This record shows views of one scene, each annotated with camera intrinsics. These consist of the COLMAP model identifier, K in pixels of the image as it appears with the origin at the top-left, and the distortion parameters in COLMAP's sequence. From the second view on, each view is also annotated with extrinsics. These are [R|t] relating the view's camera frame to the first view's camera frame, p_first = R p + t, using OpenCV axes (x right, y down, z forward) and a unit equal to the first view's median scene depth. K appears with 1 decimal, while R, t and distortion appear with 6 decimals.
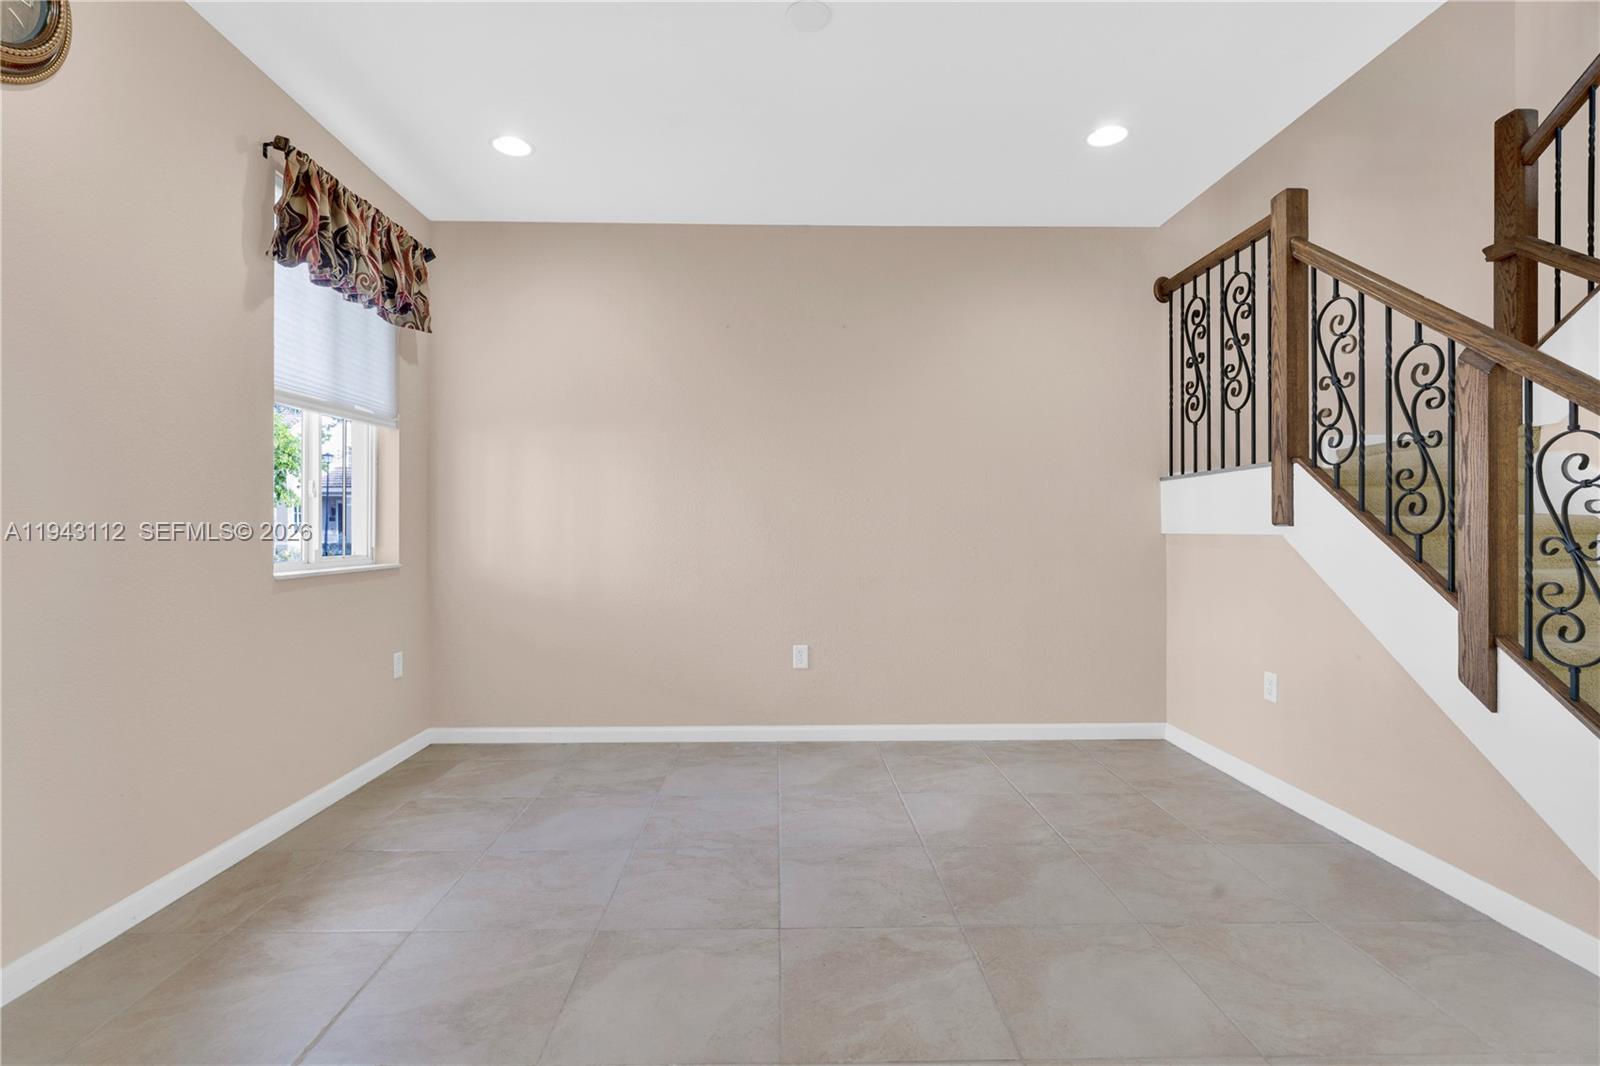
lens RADIAL K [[719.7, 0, 783.0], [0, 719.7, 532.3], [0, 0, 1]] dist [0.000674, 0.000101]
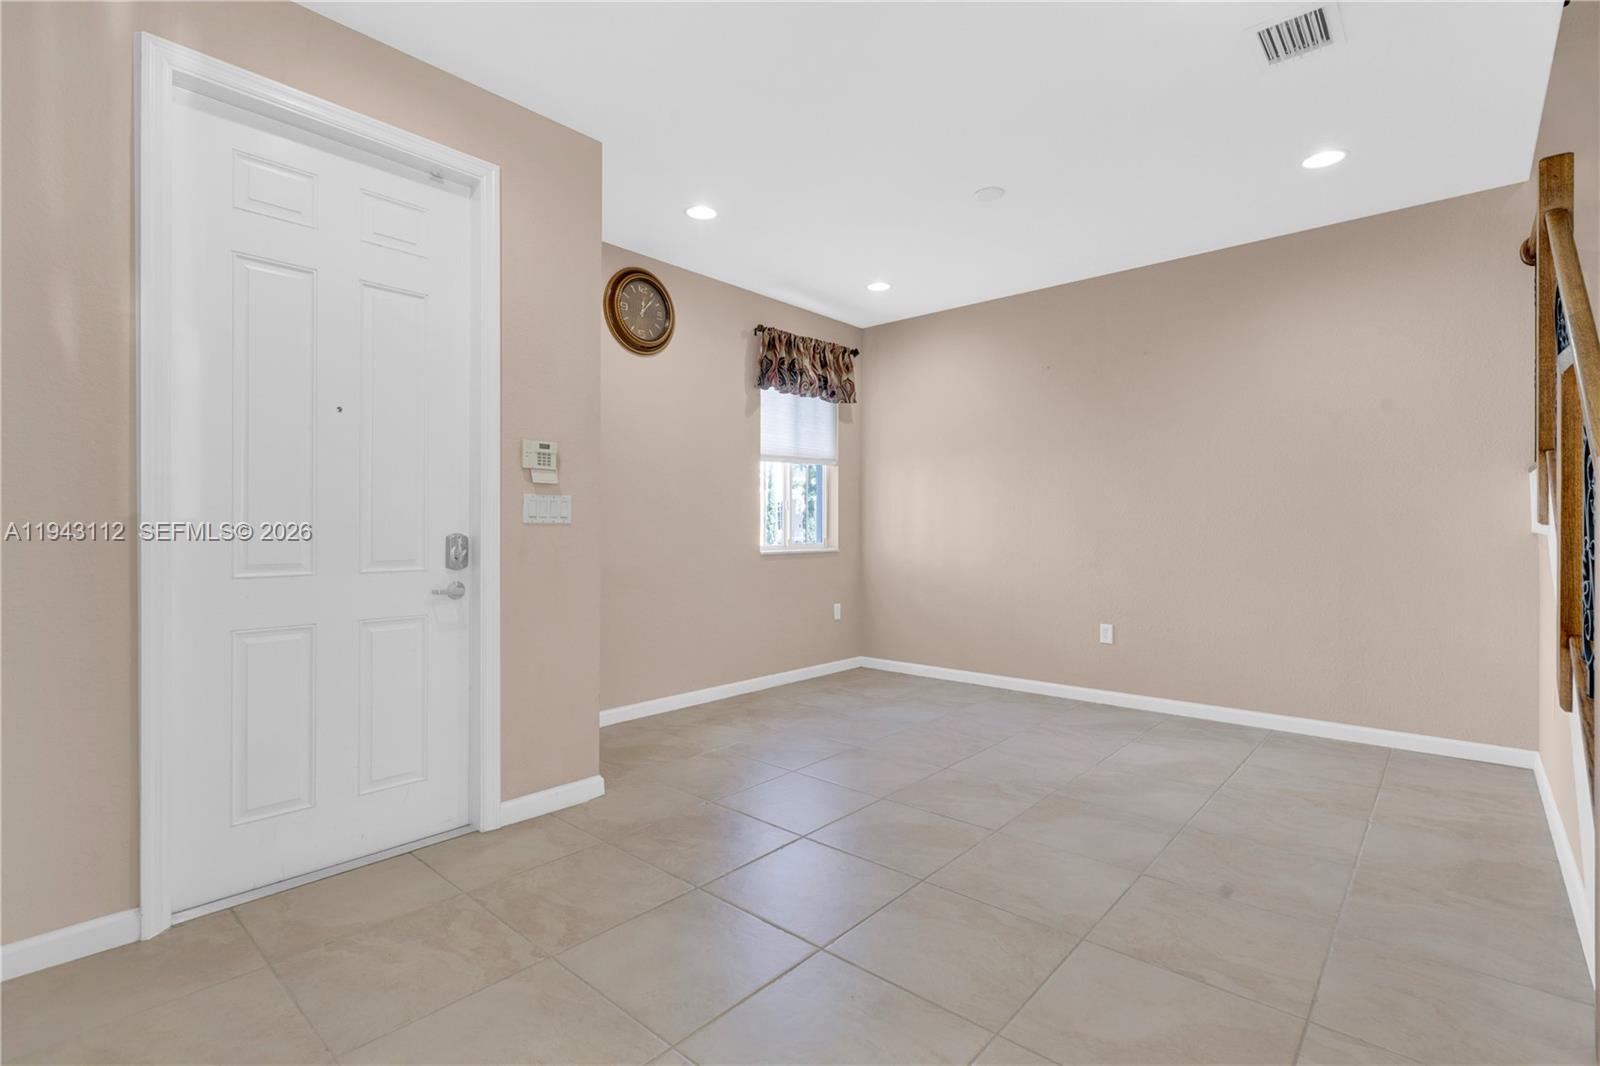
lens RADIAL K [[729.6, 0, 772.9], [0, 729.6, 526.0], [0, 0, 1]] dist [0.001248, -0.000050]
pose [[0.720926, -0.000249, -0.693012, 0.610971], [-0.002964, 0.999990, -0.003443, -0.001113], [0.693006, 0.004537, 0.720918, -0.344879]]
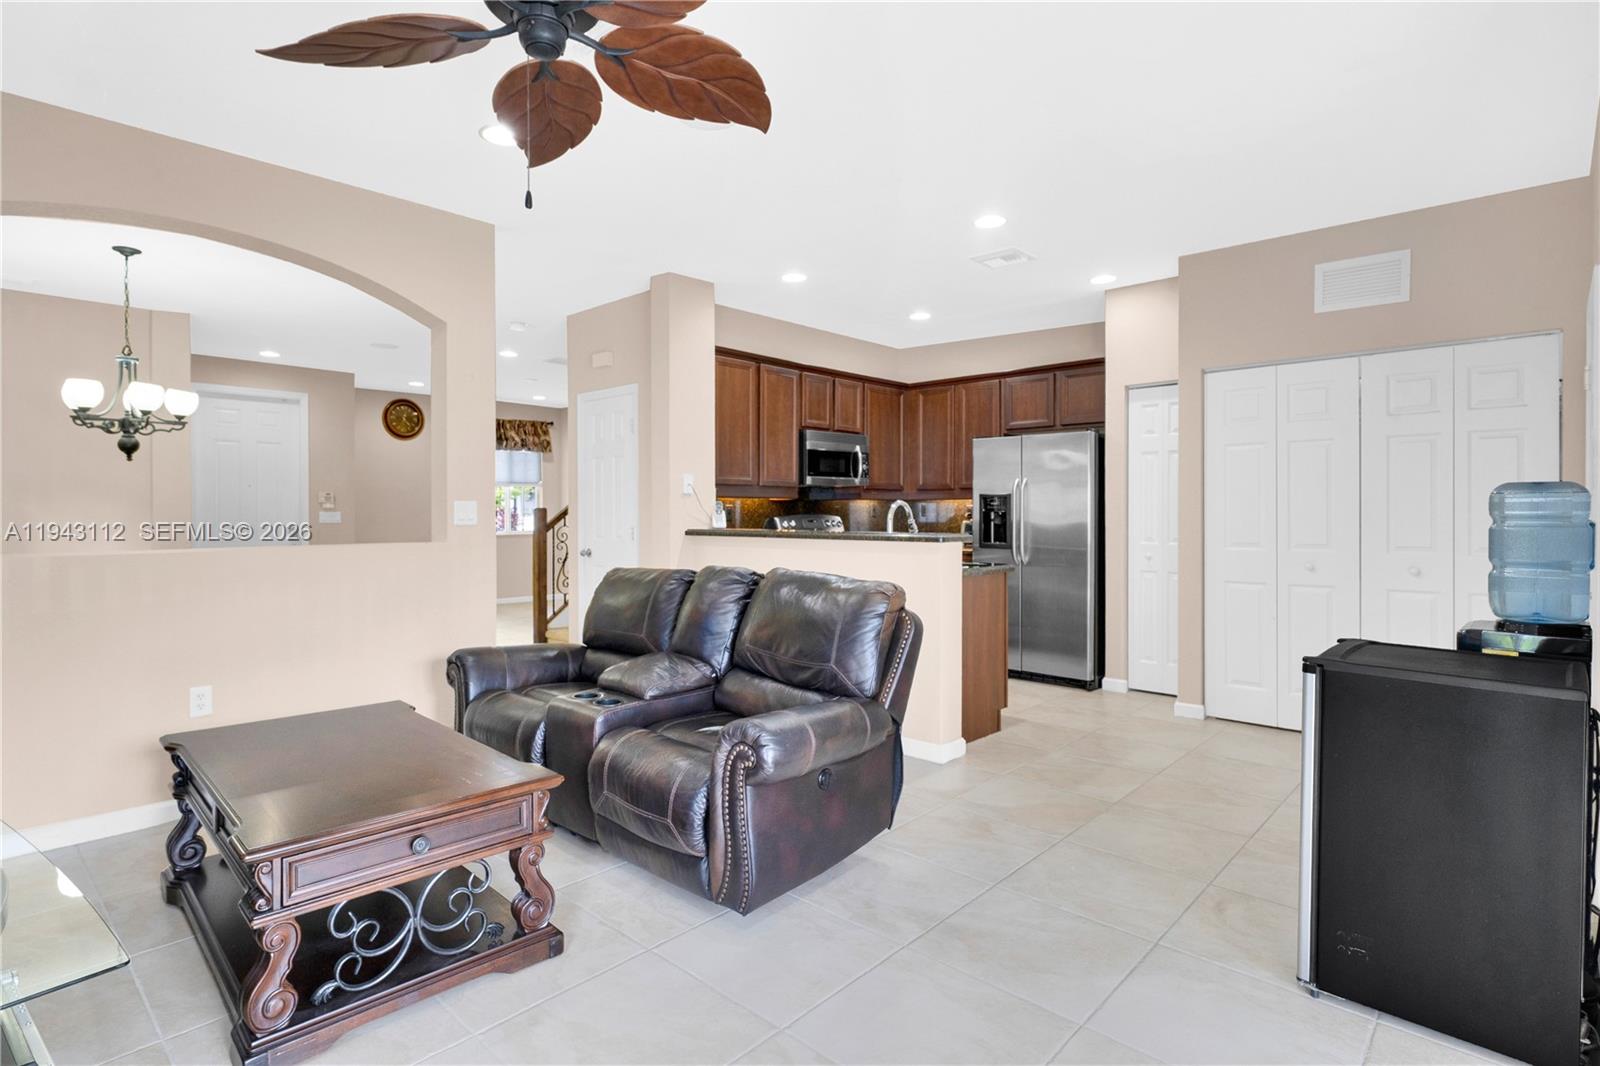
lens RADIAL K [[800.4, 0, 781.2], [0, 800.4, 526.7], [0, 0, 1]] dist [-0.000783, -0.000084]
pose [[0.716723, 0.011012, -0.697271, 2.983183], [0.001289, 0.999853, 0.017115, -0.040765], [0.697357, -0.013165, 0.716603, -0.800008]]
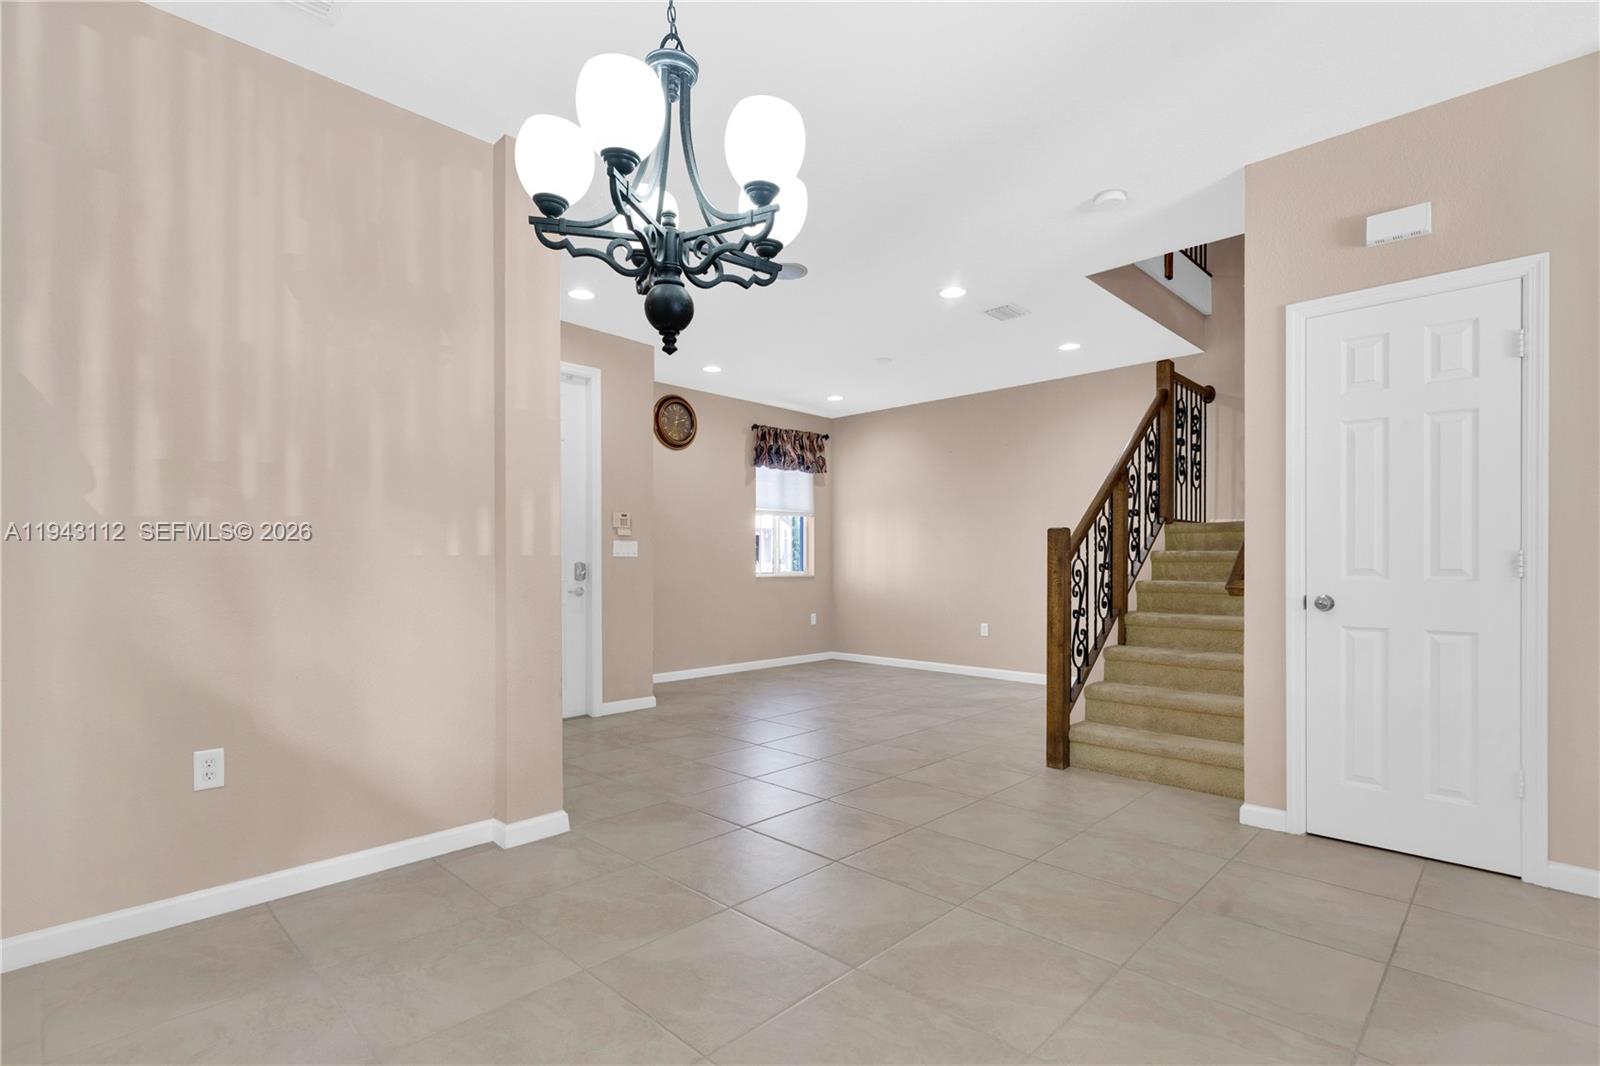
lens RADIAL K [[746.6, 0, 797.0], [0, 746.6, 565.3], [0, 0, 1]] dist [-0.000123, -0.000112]
pose [[0.707410, 0.002440, -0.706800, 1.367231], [-0.001867, 0.999997, 0.001583, 0.011008], [0.706801, 0.000199, 0.707412, -0.887298]]
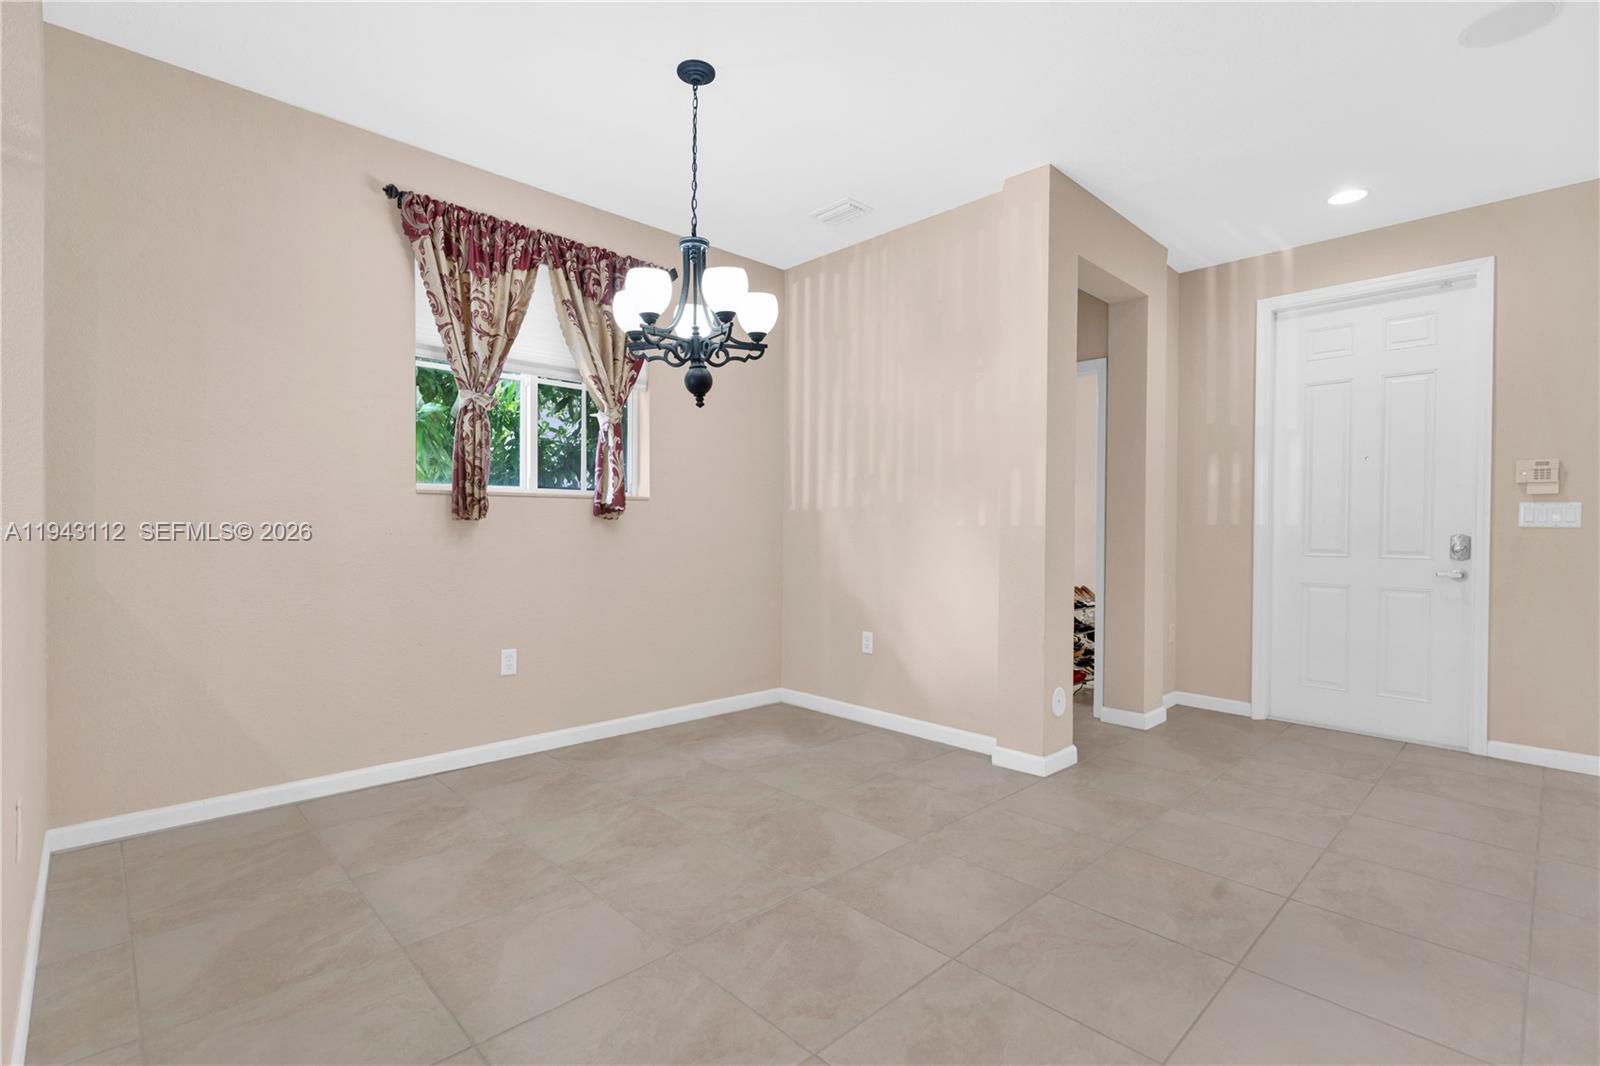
lens RADIAL K [[729.6, 0, 772.9], [0, 729.6, 526.0], [0, 0, 1]] dist [0.001248, -0.000050]
pose [[-0.736831, -0.008633, -0.676022, 1.471908], [-0.008731, 0.999957, -0.003253, 0.006959], [0.676021, 0.003505, -0.736874, 0.193507]]
